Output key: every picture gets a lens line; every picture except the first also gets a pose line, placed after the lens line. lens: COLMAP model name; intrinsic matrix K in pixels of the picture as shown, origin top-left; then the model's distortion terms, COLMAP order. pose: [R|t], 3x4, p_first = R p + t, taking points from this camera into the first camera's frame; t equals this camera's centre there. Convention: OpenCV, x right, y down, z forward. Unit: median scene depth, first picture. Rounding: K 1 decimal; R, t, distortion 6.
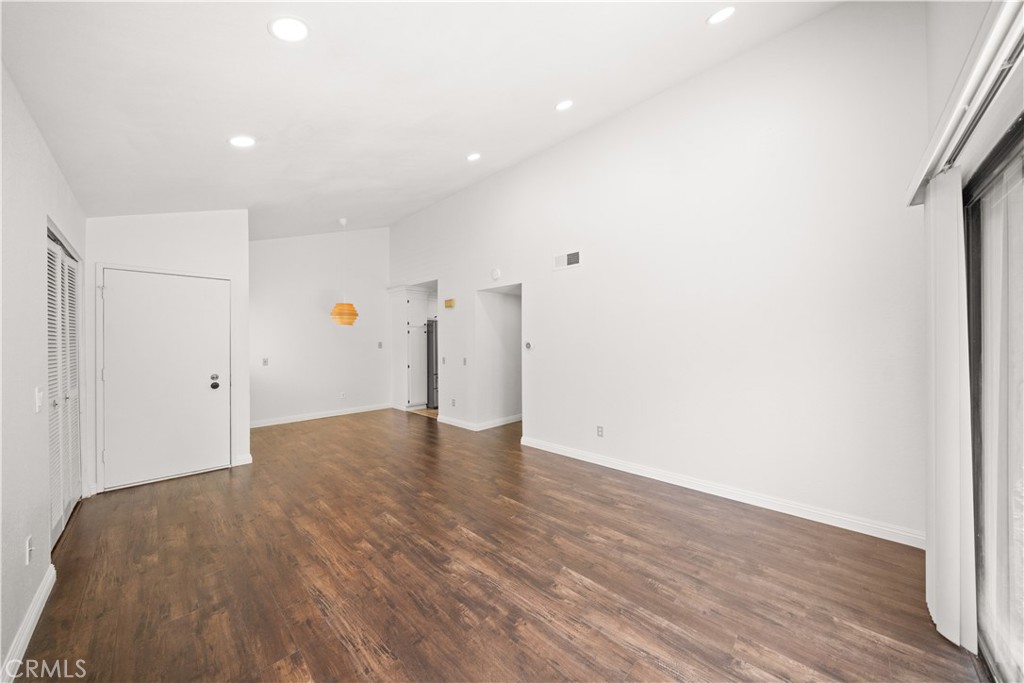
lens RADIAL K [[349.5, 0, 508.9], [0, 349.5, 340.6], [0, 0, 1]] dist [-0.001942, -0.000155]
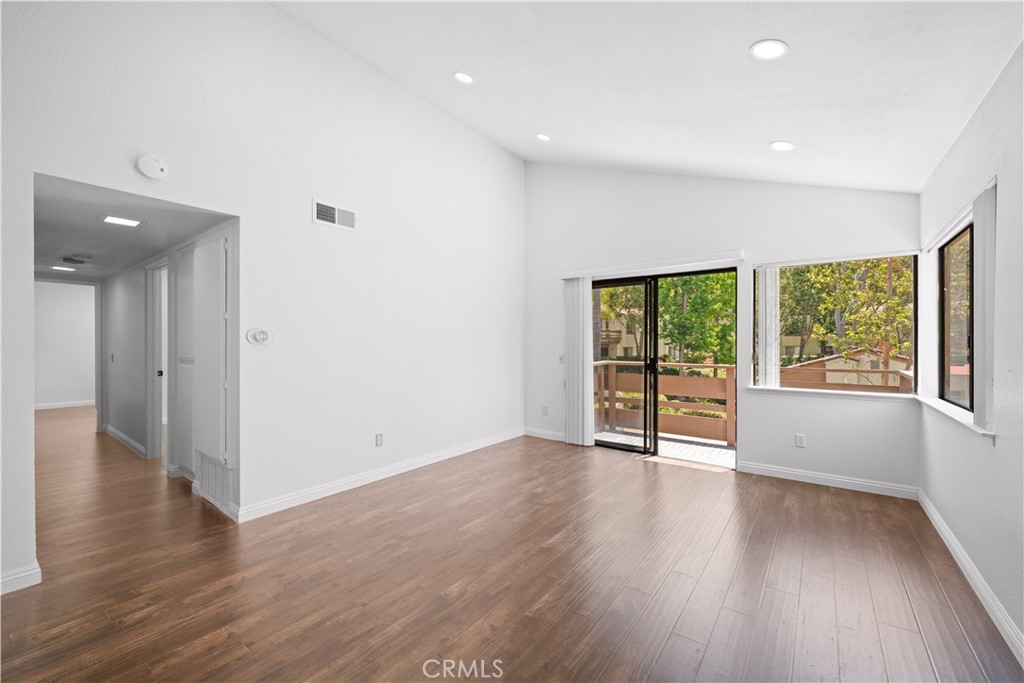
lens RADIAL K [[410.4, 0, 505.0], [0, 410.4, 344.8], [0, 0, 1]] dist [-0.001293, -0.000293]
pose [[-0.116287, 0.004330, 0.993206, -0.785609], [-0.005845, 0.999970, -0.005044, 0.036297], [-0.993198, -0.006392, -0.116258, 0.852245]]
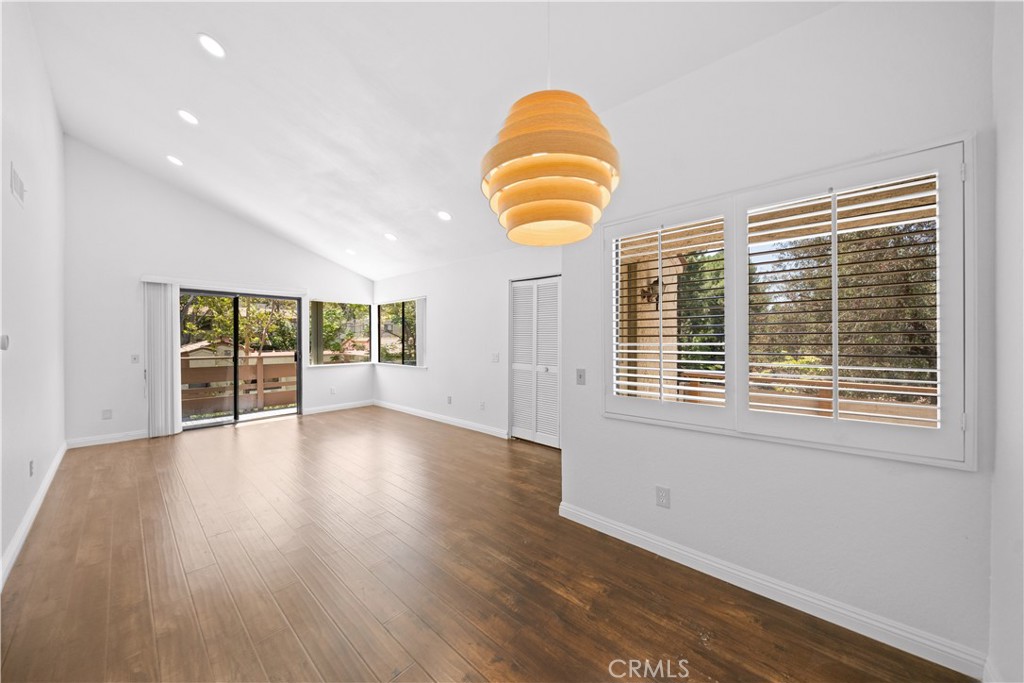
lens RADIAL K [[349.5, 0, 508.9], [0, 349.5, 340.6], [0, 0, 1]] dist [-0.001942, -0.000155]
pose [[-0.999122, 0.005790, -0.041500, -0.660104], [0.005659, 0.999979, 0.003278, 0.017112], [0.041518, 0.003041, -0.999133, 1.780676]]
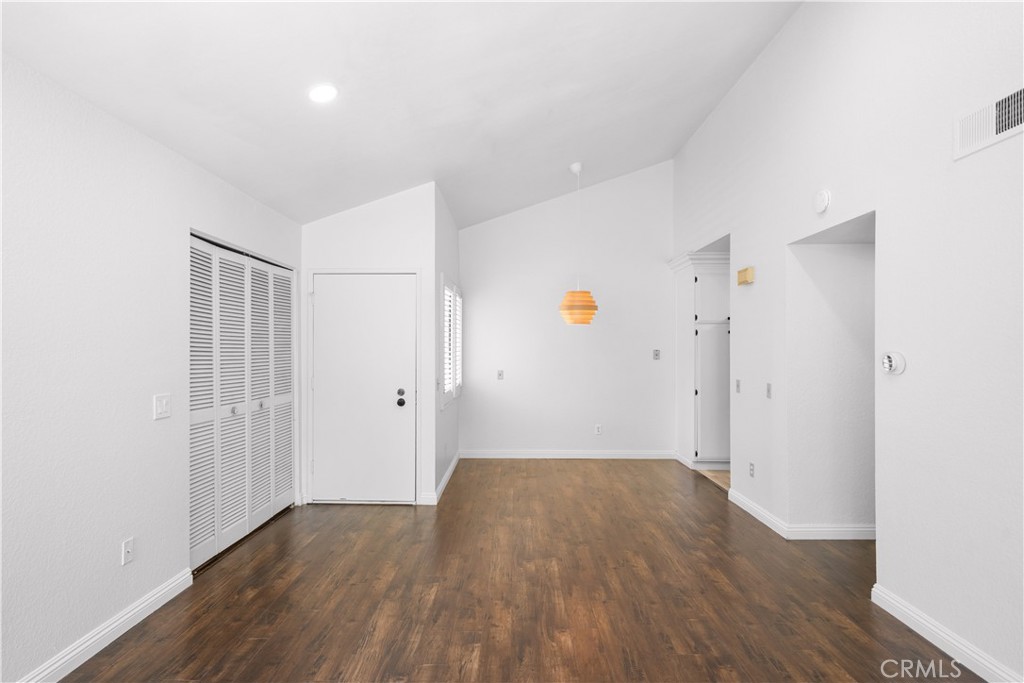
lens RADIAL K [[527.1, 0, 506.2], [0, 527.1, 344.7], [0, 0, 1]] dist [0.000808, -0.000436]
pose [[0.684804, -0.000923, -0.728727, 0.244129], [0.000203, 0.999999, -0.001076, -0.006742], [0.728727, 0.000589, 0.684804, 0.326483]]
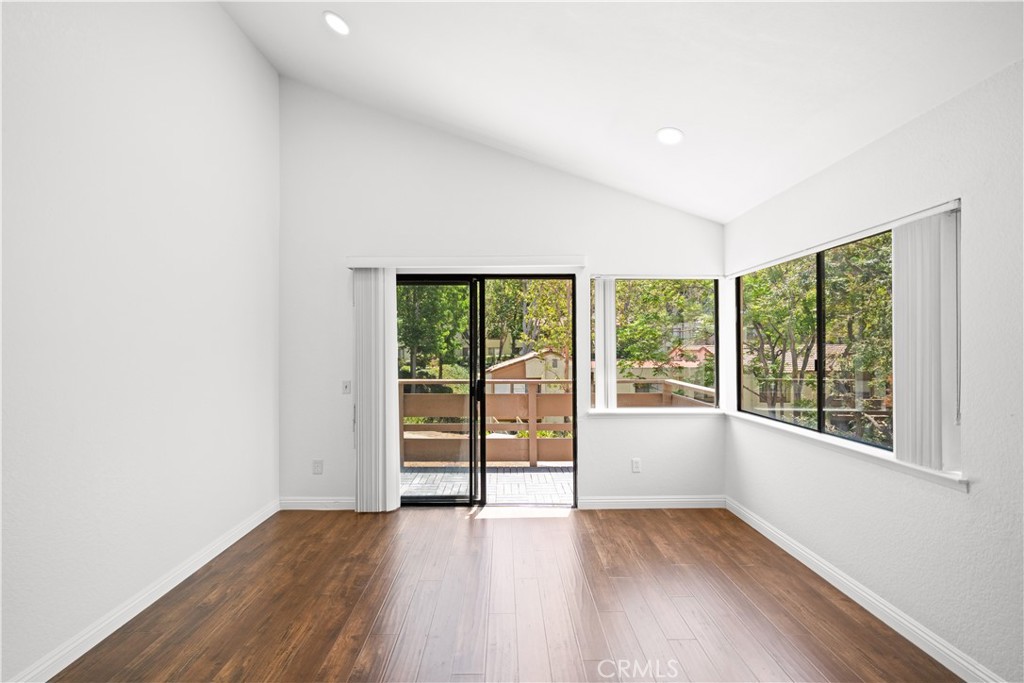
lens RADIAL K [[398.7, 0, 505.9], [0, 398.7, 343.0], [0, 0, 1]] dist [-0.004428, -0.000250]
pose [[-0.701598, 0.012757, 0.712458, -0.310156], [0.003946, 0.999894, -0.014018, -0.009677], [-0.712562, -0.007023, -0.701574, 0.878227]]
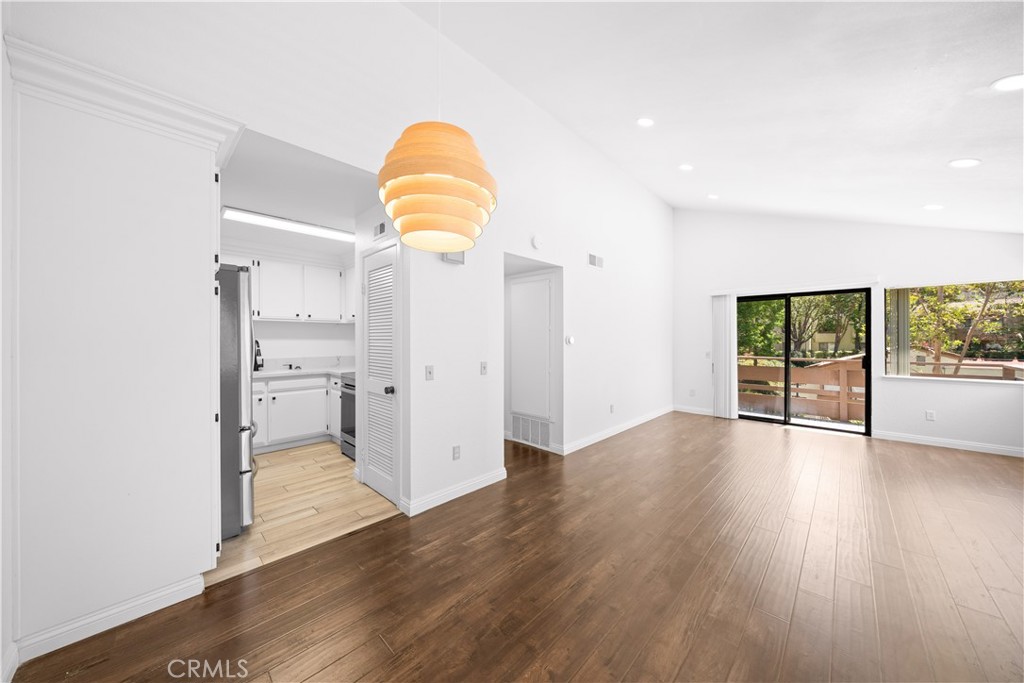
lens RADIAL K [[349.5, 0, 508.9], [0, 349.5, 340.6], [0, 0, 1]] dist [-0.001942, -0.000155]
pose [[-0.004777, 0.005151, 0.999975, -1.031523], [-0.006279, 0.999967, -0.005181, 0.026042], [-0.999969, -0.006304, -0.004745, 1.437316]]
